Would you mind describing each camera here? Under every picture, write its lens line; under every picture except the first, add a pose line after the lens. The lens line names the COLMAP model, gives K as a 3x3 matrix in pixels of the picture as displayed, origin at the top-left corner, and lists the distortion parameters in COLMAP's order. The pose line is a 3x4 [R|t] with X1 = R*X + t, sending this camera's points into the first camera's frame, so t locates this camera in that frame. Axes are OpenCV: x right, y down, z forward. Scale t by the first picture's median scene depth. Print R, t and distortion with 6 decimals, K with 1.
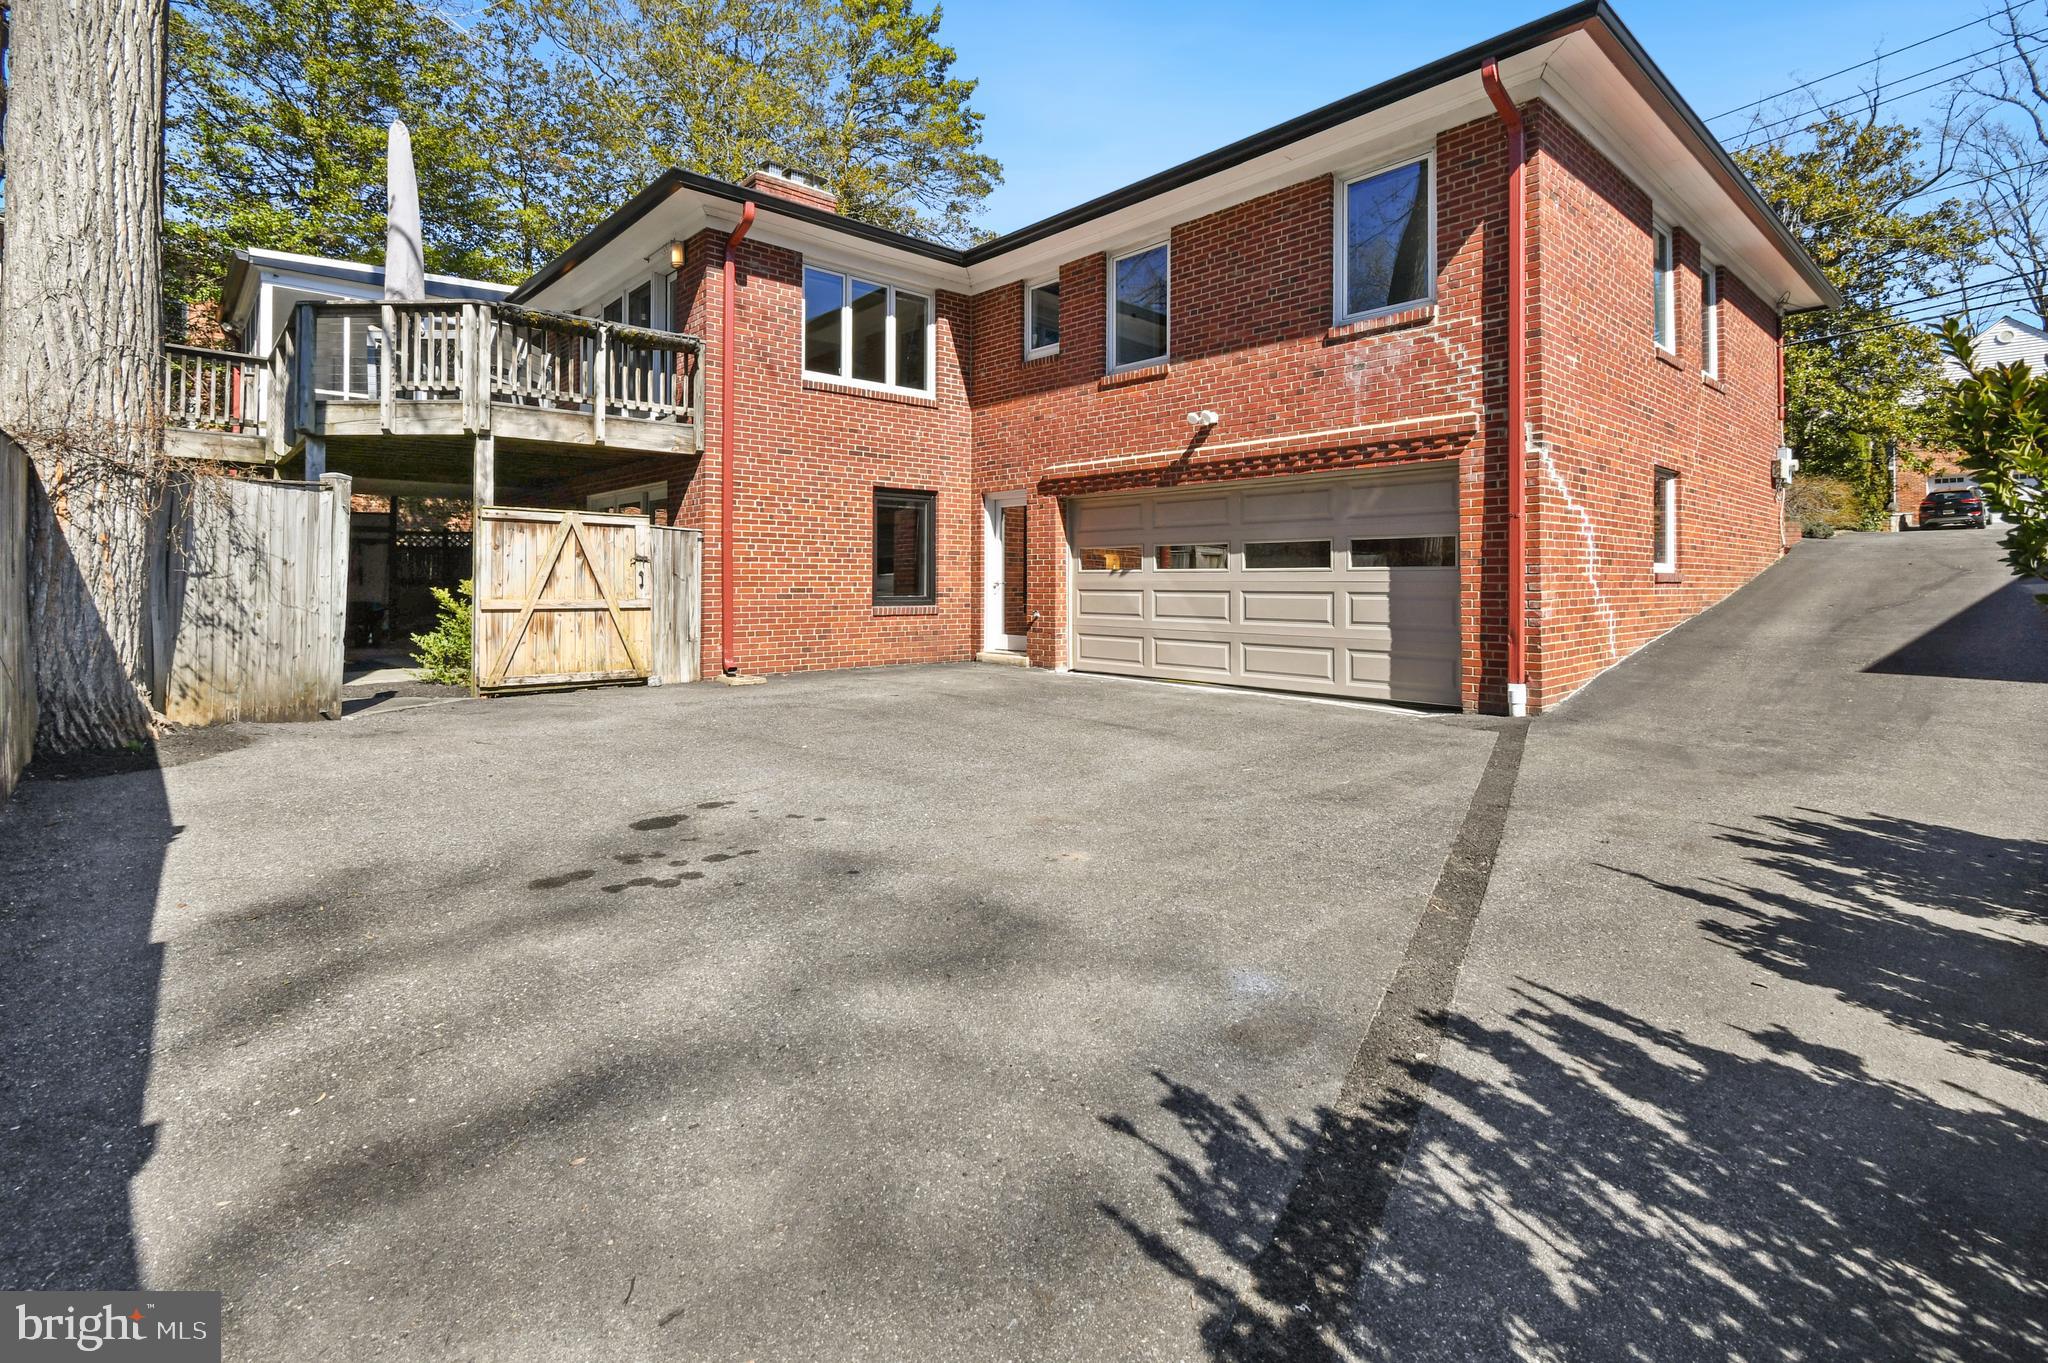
lens RADIAL K [[945.3, 0, 1015.4], [0, 945.3, 571.4], [0, 0, 1]] dist [0.002491, 0.000310]
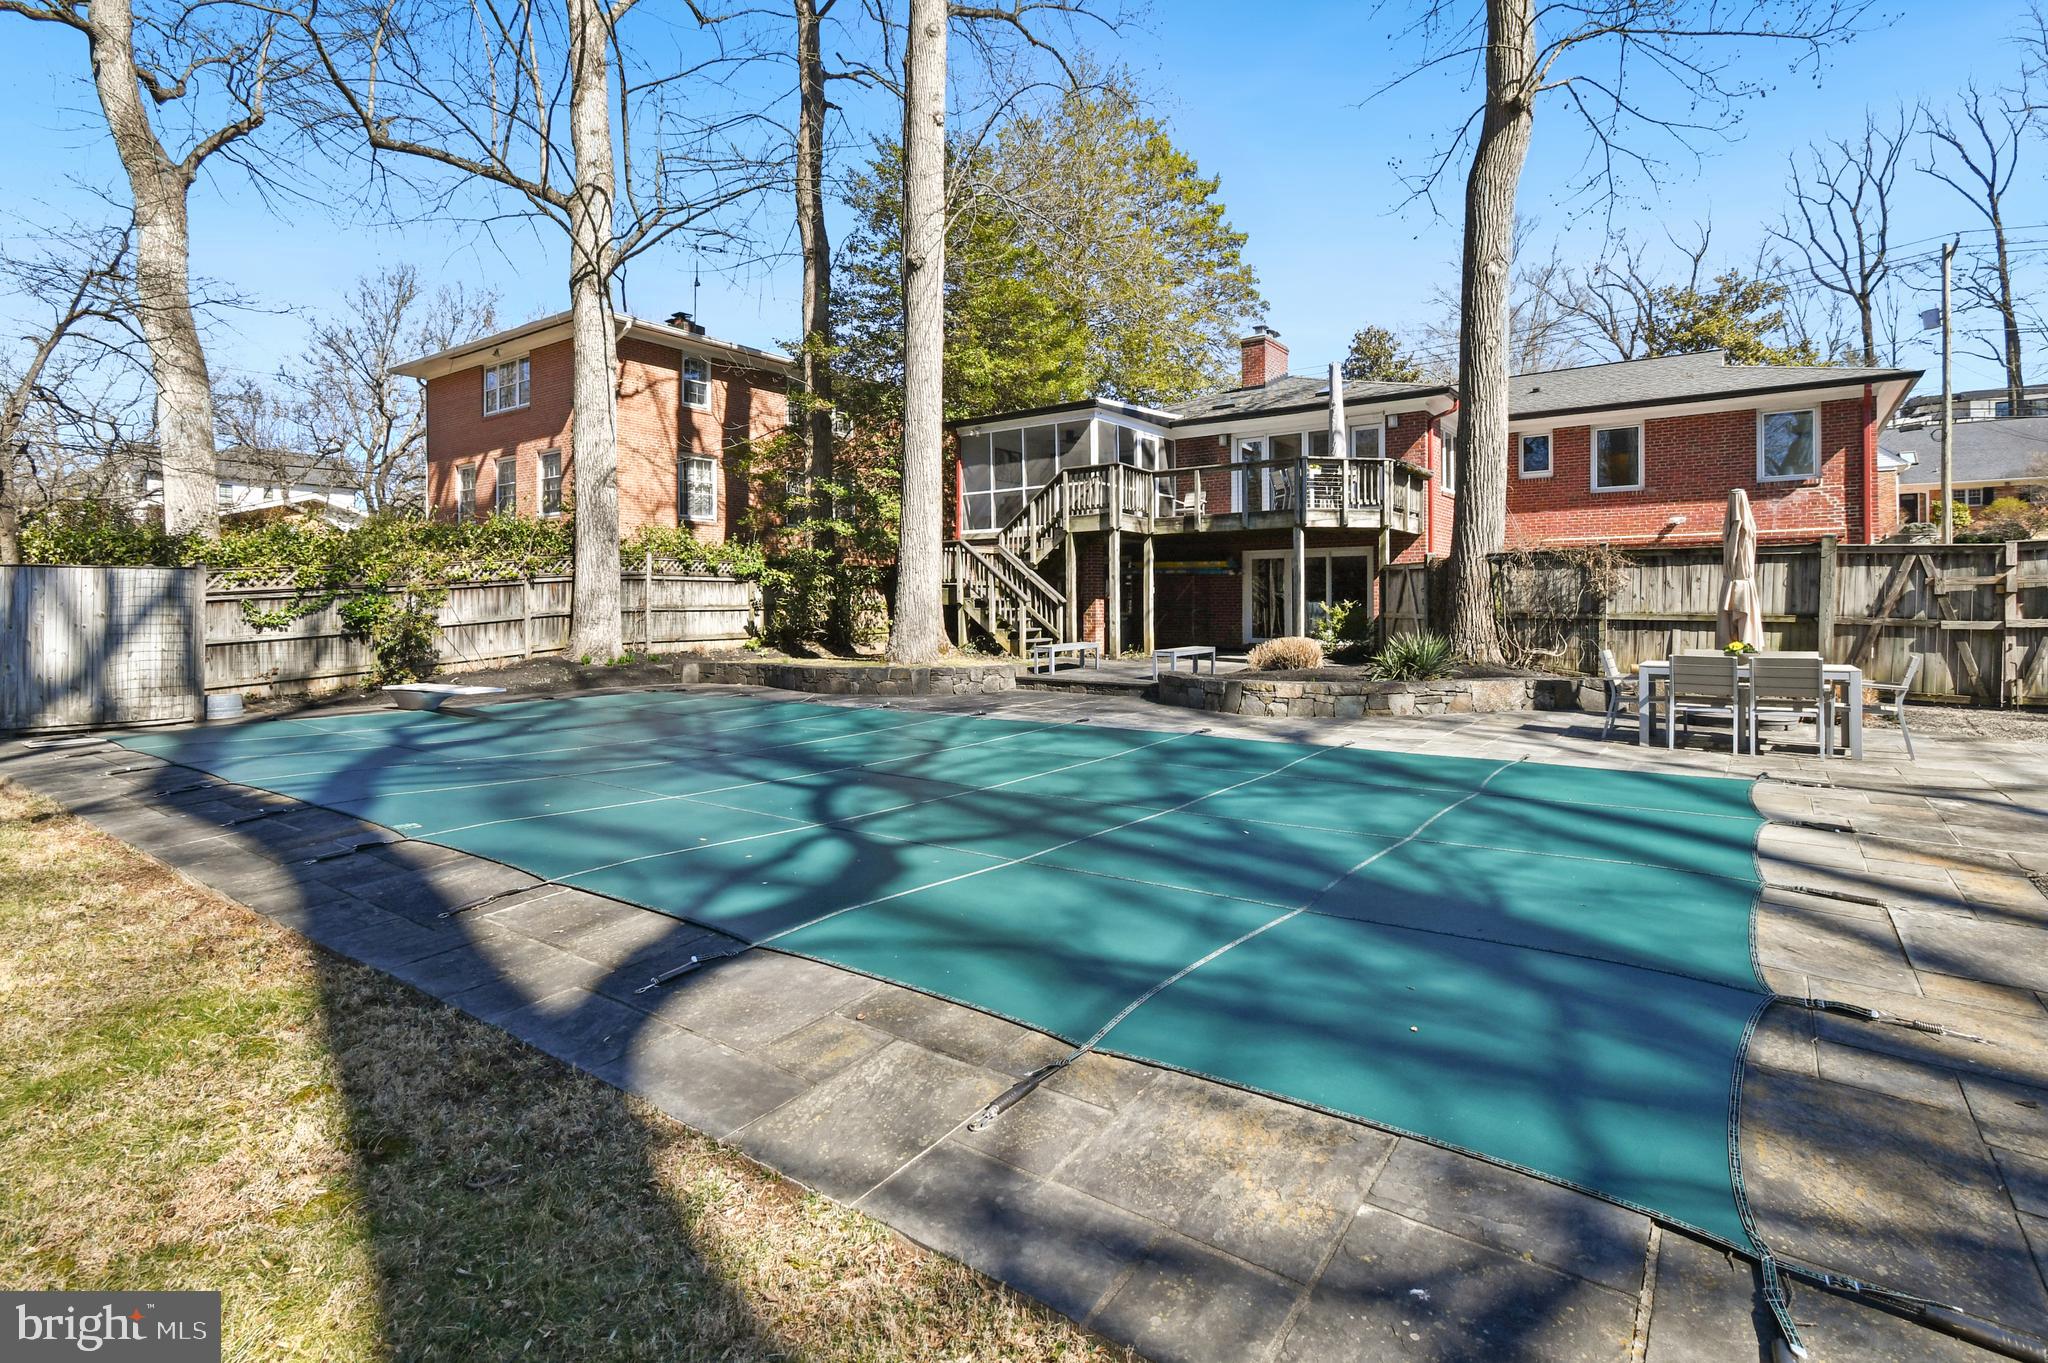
lens RADIAL K [[959.3, 0, 1048.4], [0, 959.3, 604.0], [0, 0, 1]] dist [0.000209, -0.000067]
pose [[0.980661, -0.003239, 0.195687, -1.360980], [0.001714, 0.999967, 0.007965, -0.003280], [-0.195706, -0.007476, 0.980634, -0.661326]]
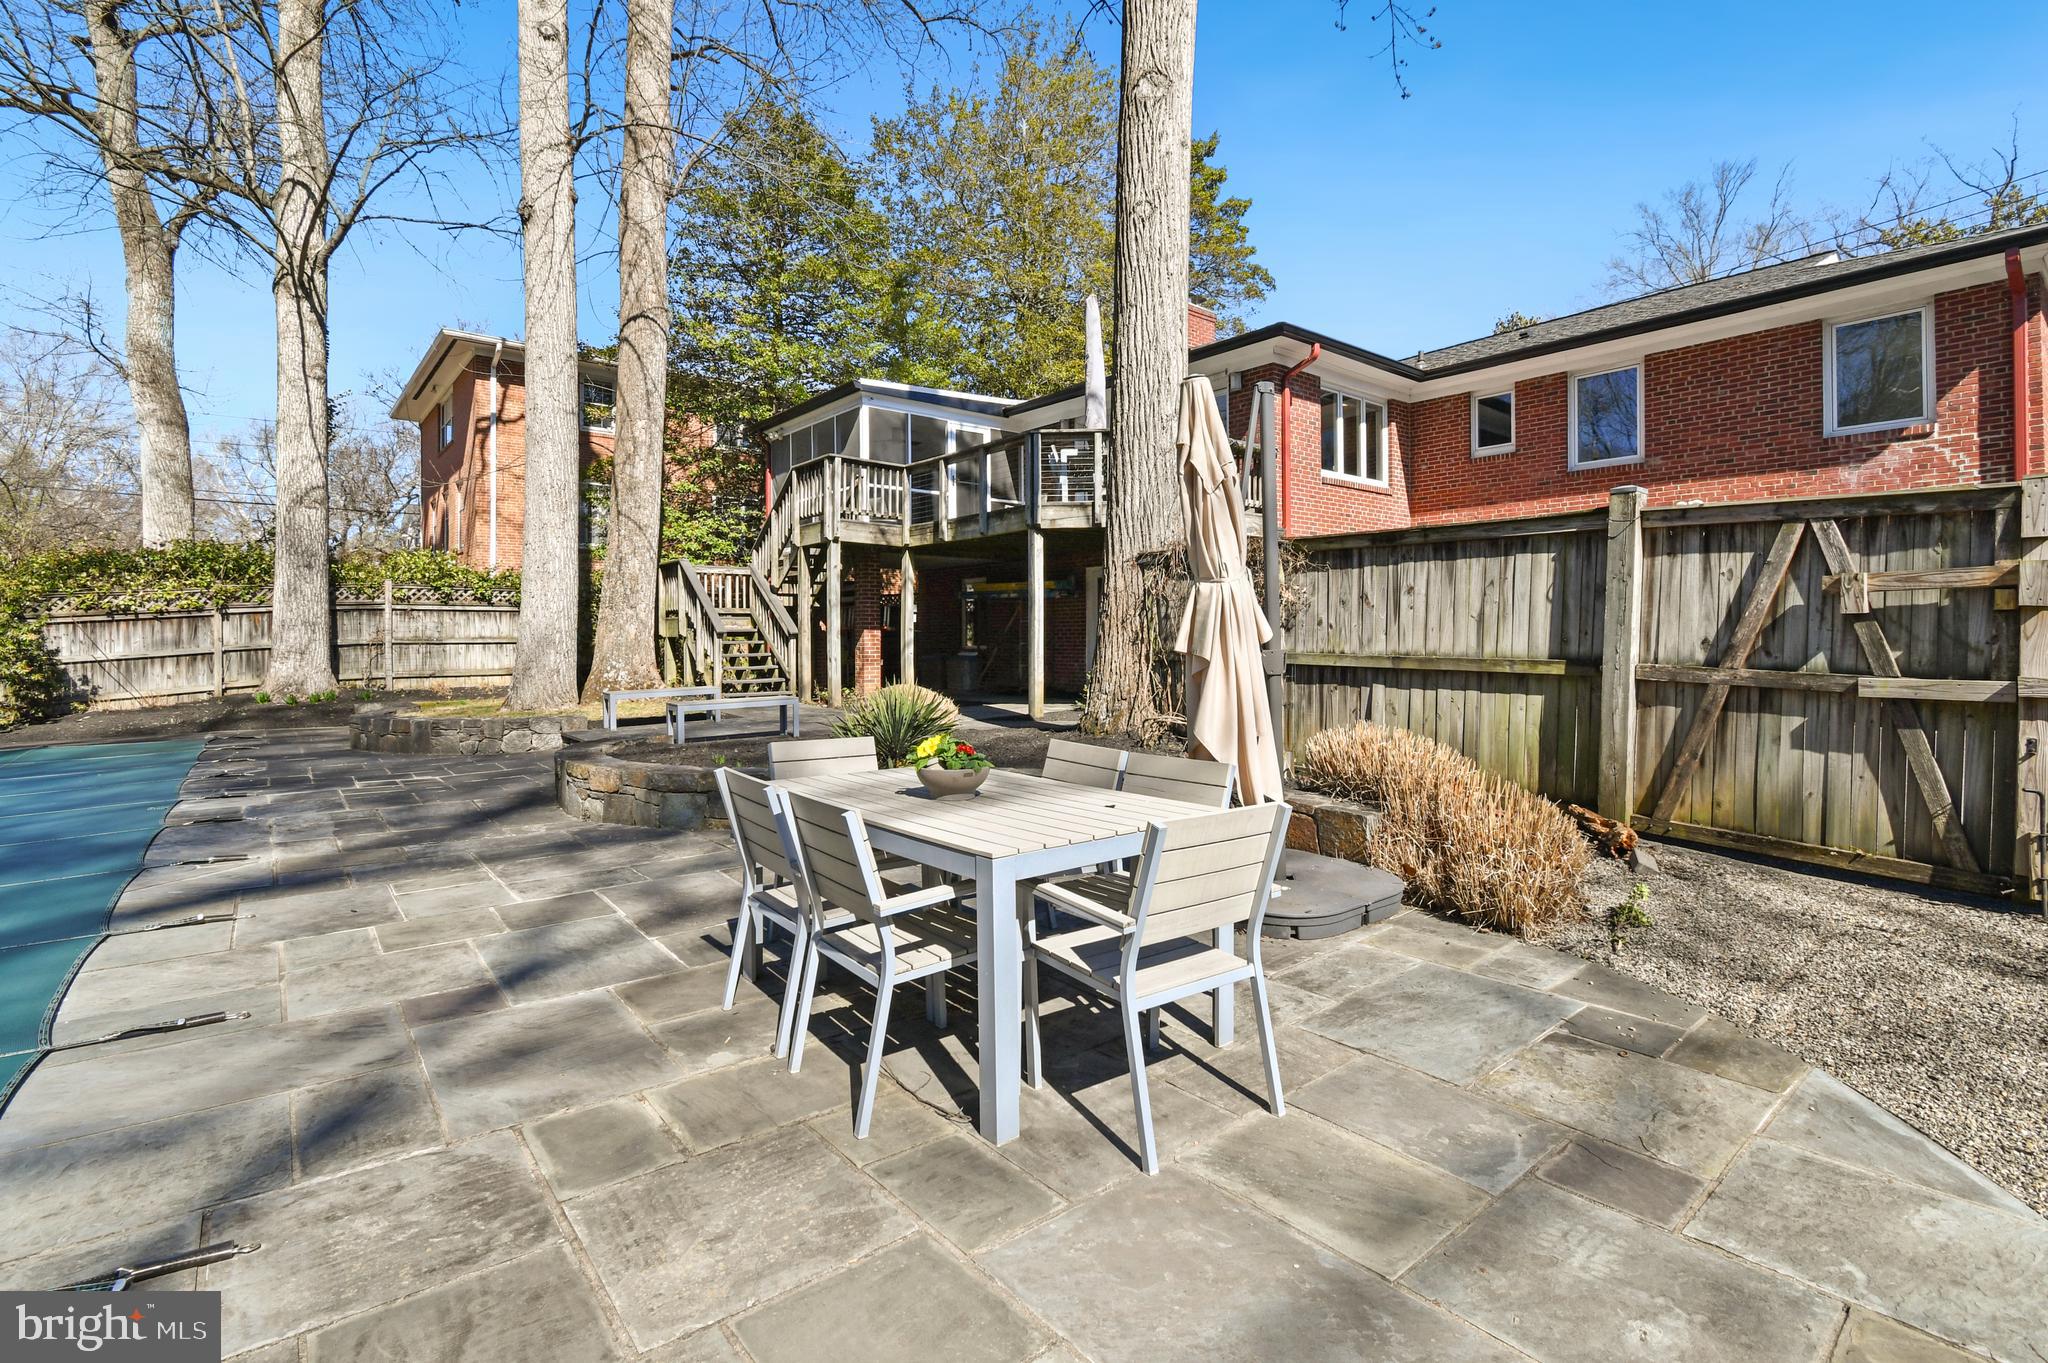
lens RADIAL K [[918.2, 0, 1030.5], [0, 918.2, 627.1], [0, 0, 1]] dist [0.002437, -0.000463]
pose [[0.998541, -0.004601, -0.053811, -0.575091], [0.004548, 0.999989, -0.001106, 0.000825], [0.053816, 0.000859, 0.998551, -0.274031]]
